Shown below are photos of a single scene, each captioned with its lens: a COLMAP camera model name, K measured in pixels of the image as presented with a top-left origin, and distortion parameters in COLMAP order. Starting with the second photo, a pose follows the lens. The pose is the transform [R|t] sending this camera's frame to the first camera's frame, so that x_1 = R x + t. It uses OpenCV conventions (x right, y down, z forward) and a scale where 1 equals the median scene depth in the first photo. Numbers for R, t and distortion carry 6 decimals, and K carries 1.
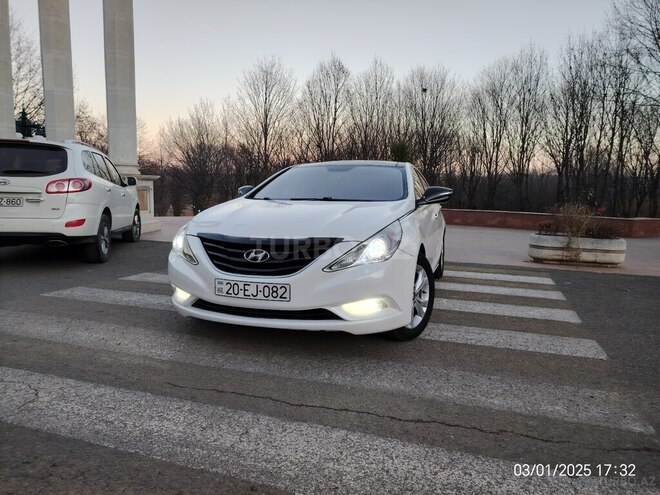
lens RADIAL K [[457.9, 0, 329.1], [0, 457.9, 248.9], [0, 0, 1]] dist [0.011926, -0.010360]
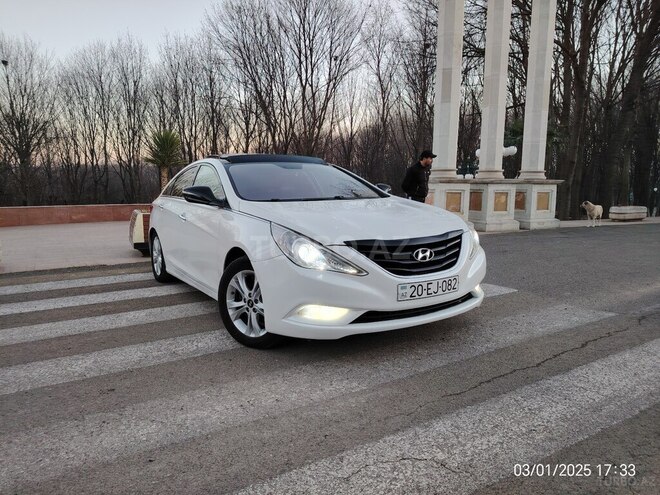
lens RADIAL K [[457.9, 0, 334.1], [0, 457.9, 247.5], [0, 0, 1]] dist [0.011926, -0.010360]
pose [[0.646776, -0.126805, 0.752065, -0.592487], [0.115328, 0.991003, 0.067910, -0.052597], [-0.753910, 0.042811, 0.655582, 0.269854]]
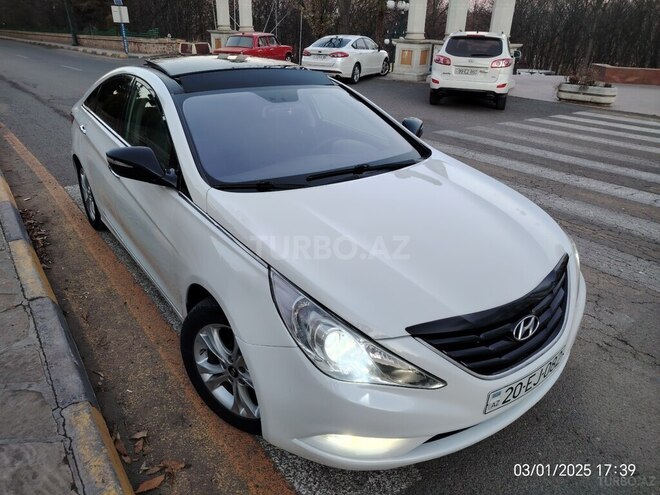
lens RADIAL K [[457.9, 0, 329.4], [0, 457.9, 244.4], [0, 0, 1]] dist [0.011926, -0.010360]
pose [[0.831724, 0.237460, -0.501845, -0.074393], [-0.076286, 0.944222, 0.320351, 0.007395], [0.549924, -0.228160, 0.803447, -1.107783]]
